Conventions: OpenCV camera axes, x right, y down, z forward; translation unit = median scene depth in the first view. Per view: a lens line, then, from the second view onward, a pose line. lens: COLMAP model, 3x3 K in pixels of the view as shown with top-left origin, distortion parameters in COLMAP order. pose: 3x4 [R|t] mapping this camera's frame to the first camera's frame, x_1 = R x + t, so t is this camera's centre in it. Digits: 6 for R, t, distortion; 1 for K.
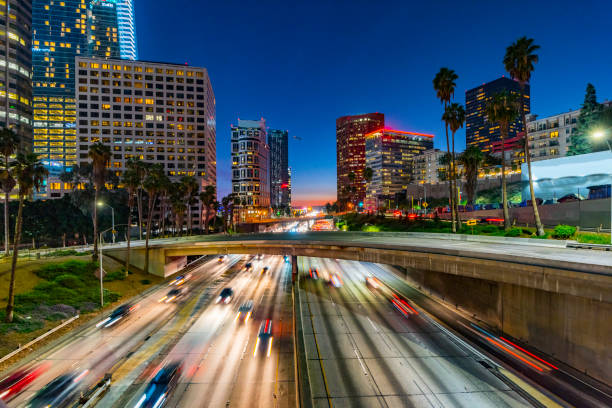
lens RADIAL K [[263.1, 0, 302.0], [0, 263.1, 208.2], [0, 0, 1]] dist [0.001774, 0.000723]
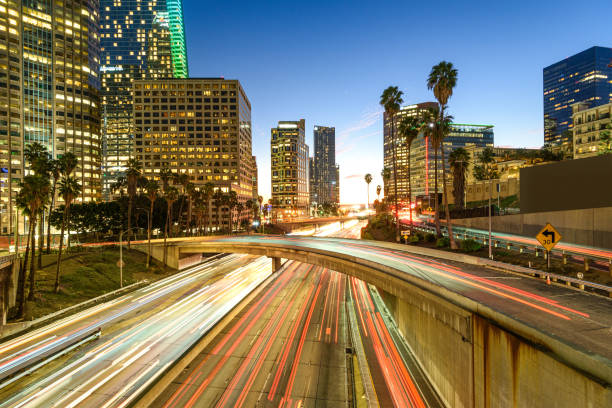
lens RADIAL K [[270.1, 0, 299.8], [0, 270.1, 208.7], [0, 0, 1]] dist [0.006314, -0.005001]
pose [[0.980067, 0.003062, -0.198642, 0.140947], [-0.001154, 0.999952, 0.009721, -0.017350], [0.198663, -0.009298, 0.980024, -0.058222]]
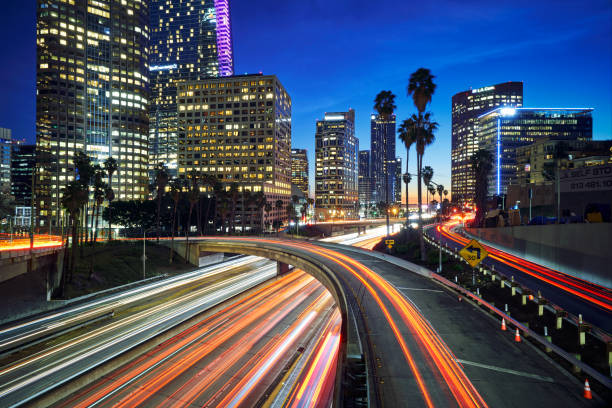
lens RADIAL K [[299.8, 0, 295.2], [0, 299.8, 206.3], [0, 0, 1]] dist [-0.000424, -0.002981]
pose [[0.919807, 0.021593, -0.391776, 0.243440], [-0.019698, 0.999767, 0.008857, -0.028686], [0.391876, -0.000430, 0.920018, -0.082082]]
